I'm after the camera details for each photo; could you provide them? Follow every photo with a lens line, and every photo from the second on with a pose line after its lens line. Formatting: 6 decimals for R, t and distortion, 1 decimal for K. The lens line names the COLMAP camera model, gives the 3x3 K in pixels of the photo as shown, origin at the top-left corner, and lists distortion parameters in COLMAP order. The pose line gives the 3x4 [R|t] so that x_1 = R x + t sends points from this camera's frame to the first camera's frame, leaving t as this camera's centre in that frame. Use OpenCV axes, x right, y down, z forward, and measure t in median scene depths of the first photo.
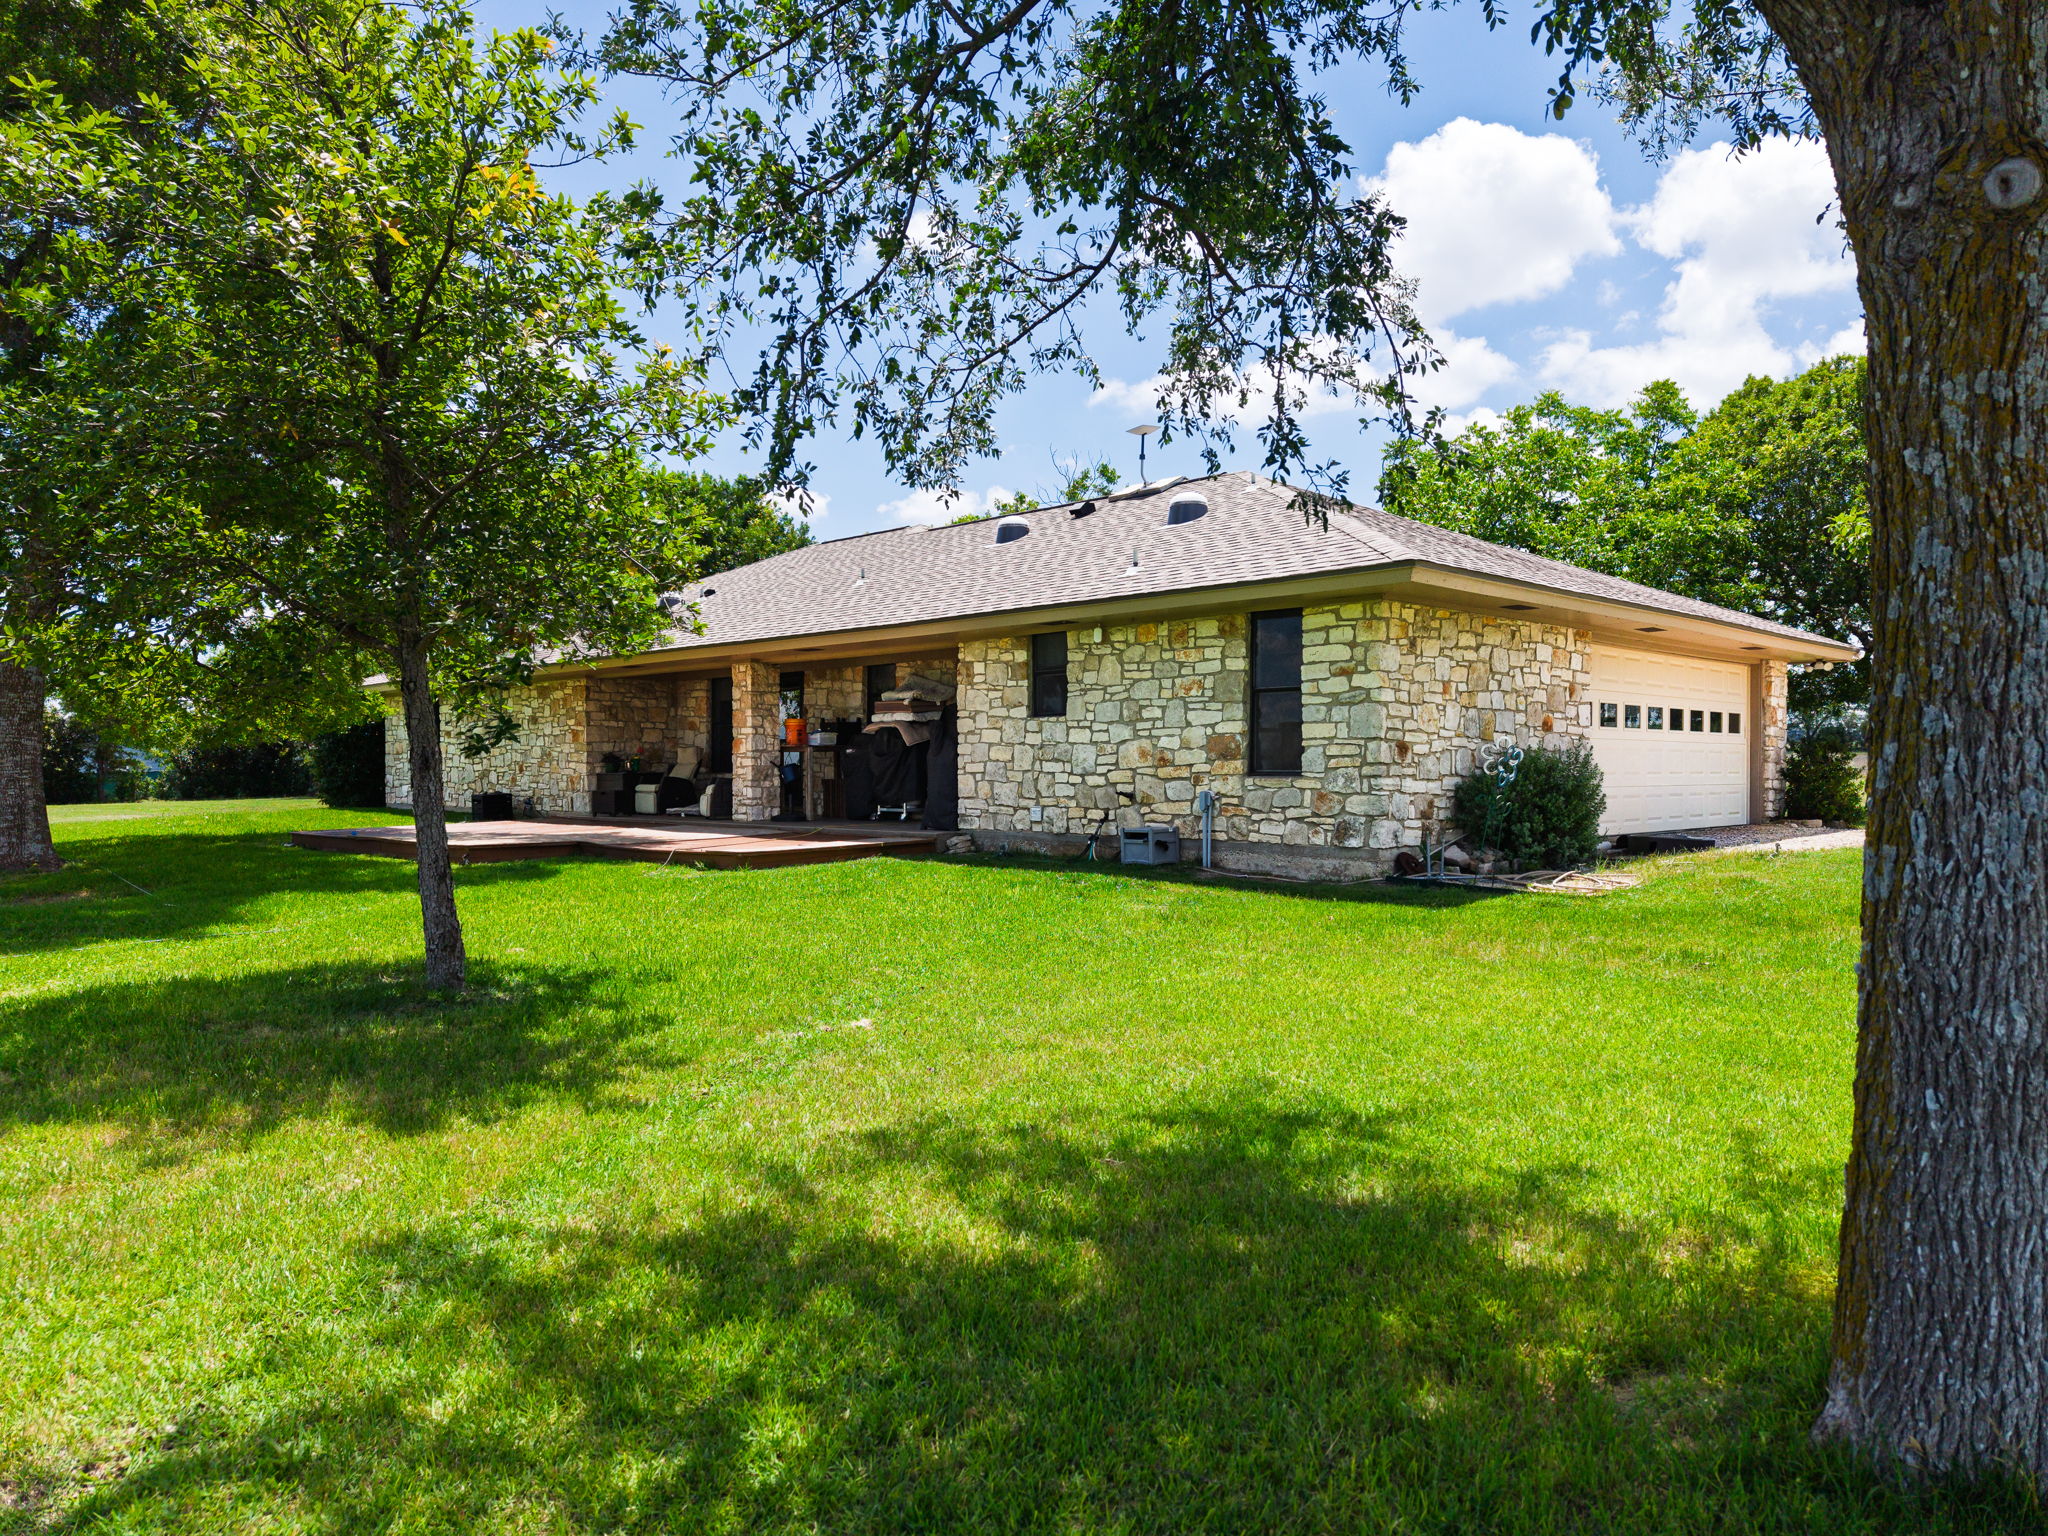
lens RADIAL K [[1367.2, 0, 1024.0], [0, 1367.2, 768.0], [0, 0, 1]] dist [0.053733, -0.074207]
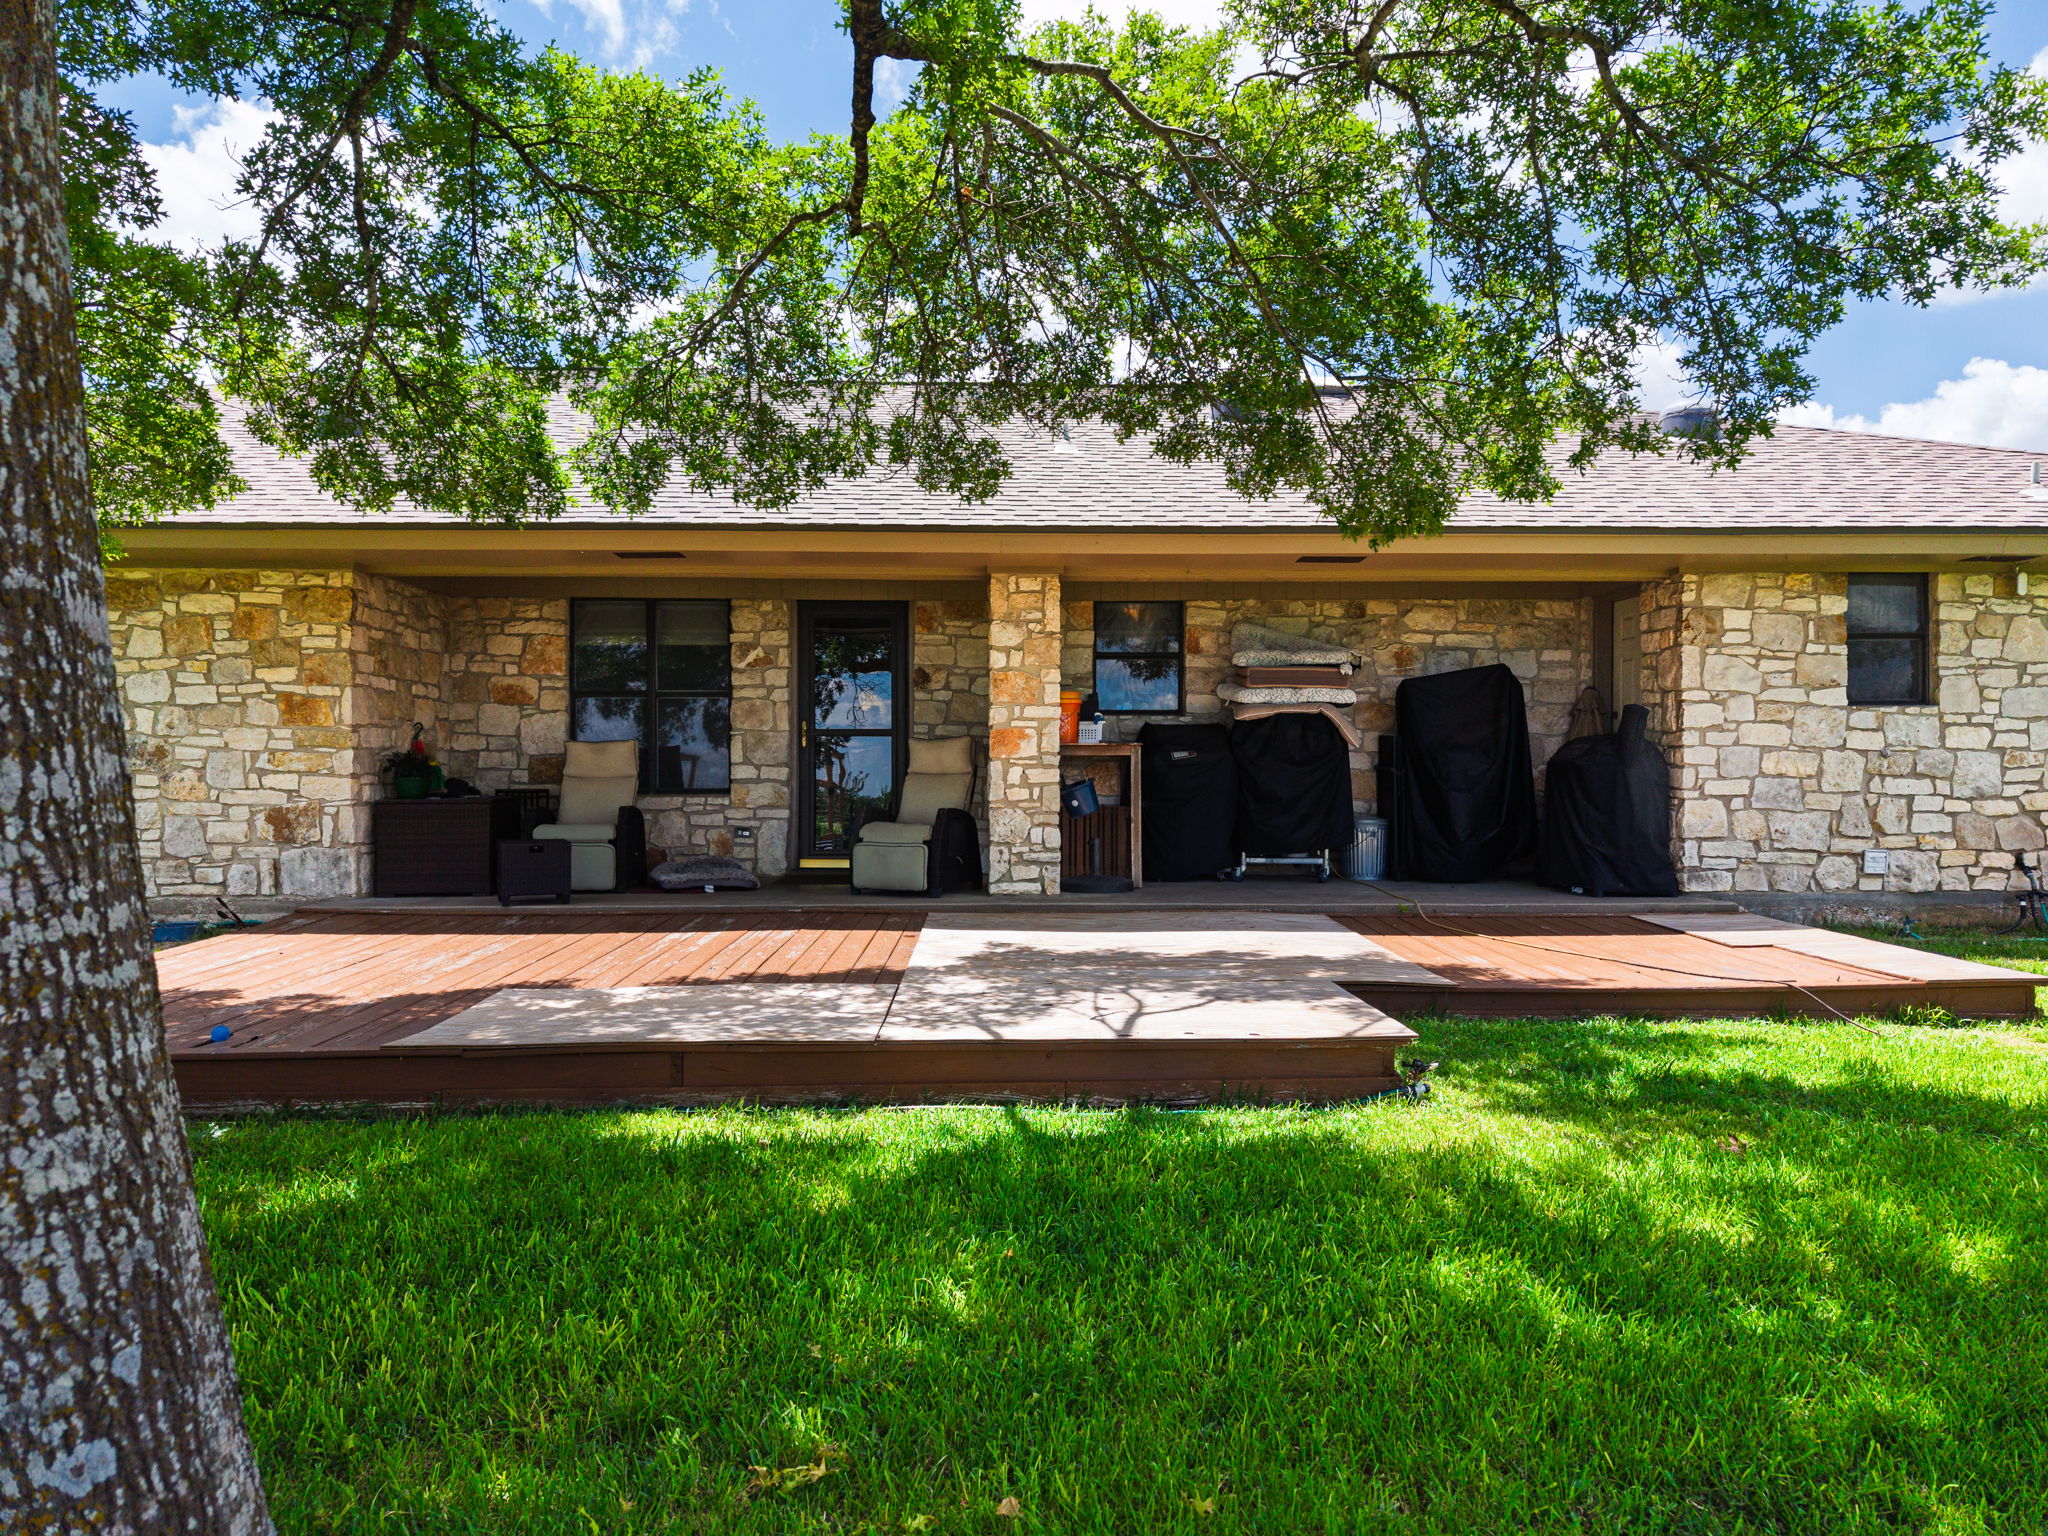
lens RADIAL K [[1367.2, 0, 1024.0], [0, 1367.2, 768.0], [0, 0, 1]] dist [0.053733, -0.074207]
pose [[0.695660, -0.003280, 0.718363, -0.700750], [-0.000562, 0.999987, 0.005110, -0.011963], [-0.718371, -0.003959, 0.695649, 0.831846]]
